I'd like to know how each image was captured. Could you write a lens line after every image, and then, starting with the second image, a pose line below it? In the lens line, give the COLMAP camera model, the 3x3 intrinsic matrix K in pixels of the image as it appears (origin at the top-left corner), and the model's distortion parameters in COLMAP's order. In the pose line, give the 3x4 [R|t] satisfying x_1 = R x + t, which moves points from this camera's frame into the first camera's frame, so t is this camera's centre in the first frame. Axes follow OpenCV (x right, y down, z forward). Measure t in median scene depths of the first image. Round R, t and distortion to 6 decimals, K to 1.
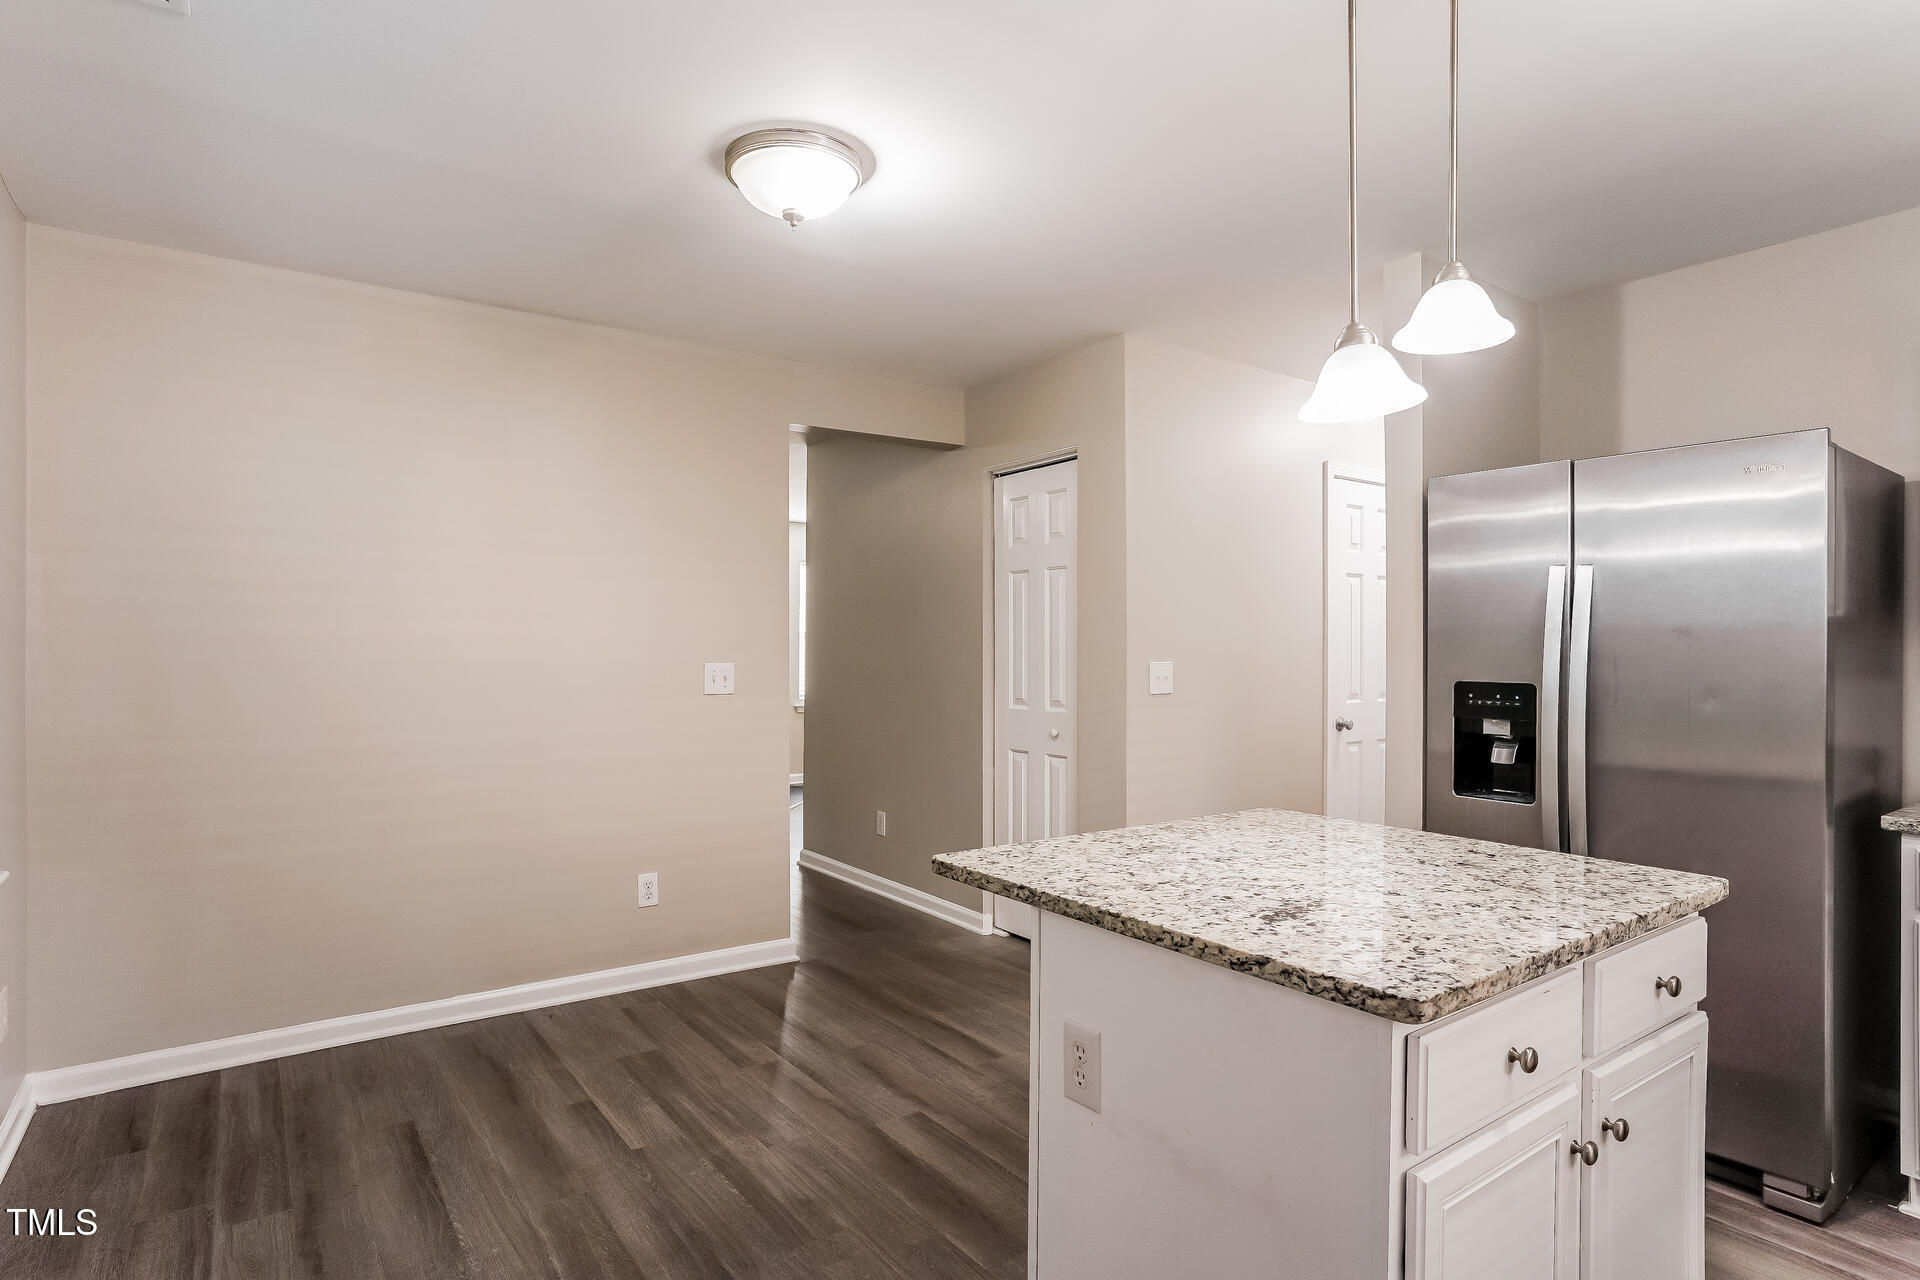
lens RADIAL K [[1027.9, 0, 964.9], [0, 1027.9, 637.7], [0, 0, 1]] dist [0.000669, -0.001103]
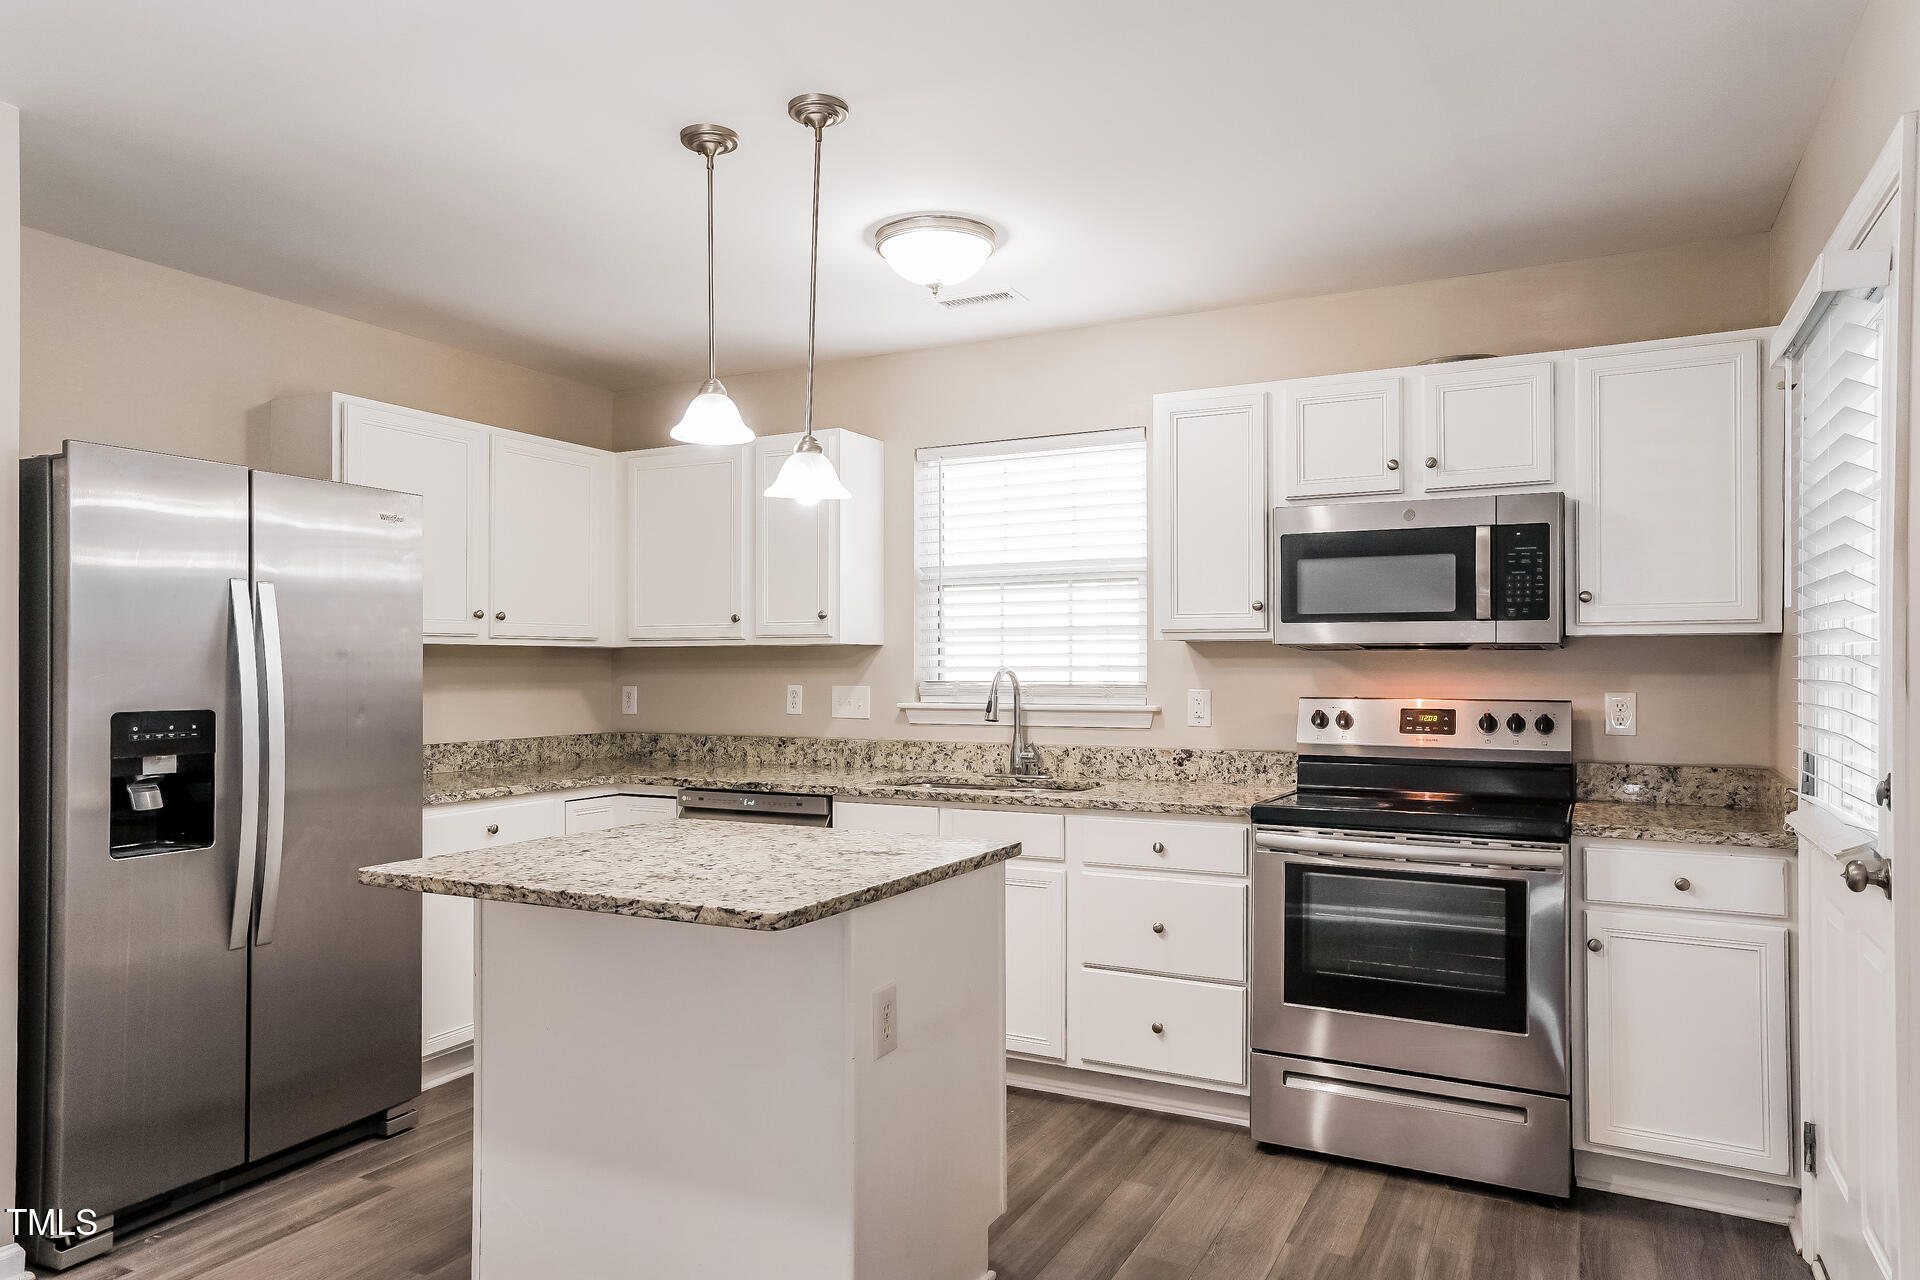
lens RADIAL K [[1274.3, 0, 962.2], [0, 1274.3, 653.0], [0, 0, 1]] dist [-0.012459, 0.000170]
pose [[-0.459502, 0.010136, 0.888119, -0.733980], [-0.003737, 0.999904, -0.013346, 0.008572], [-0.888169, -0.009452, -0.459420, 0.957467]]
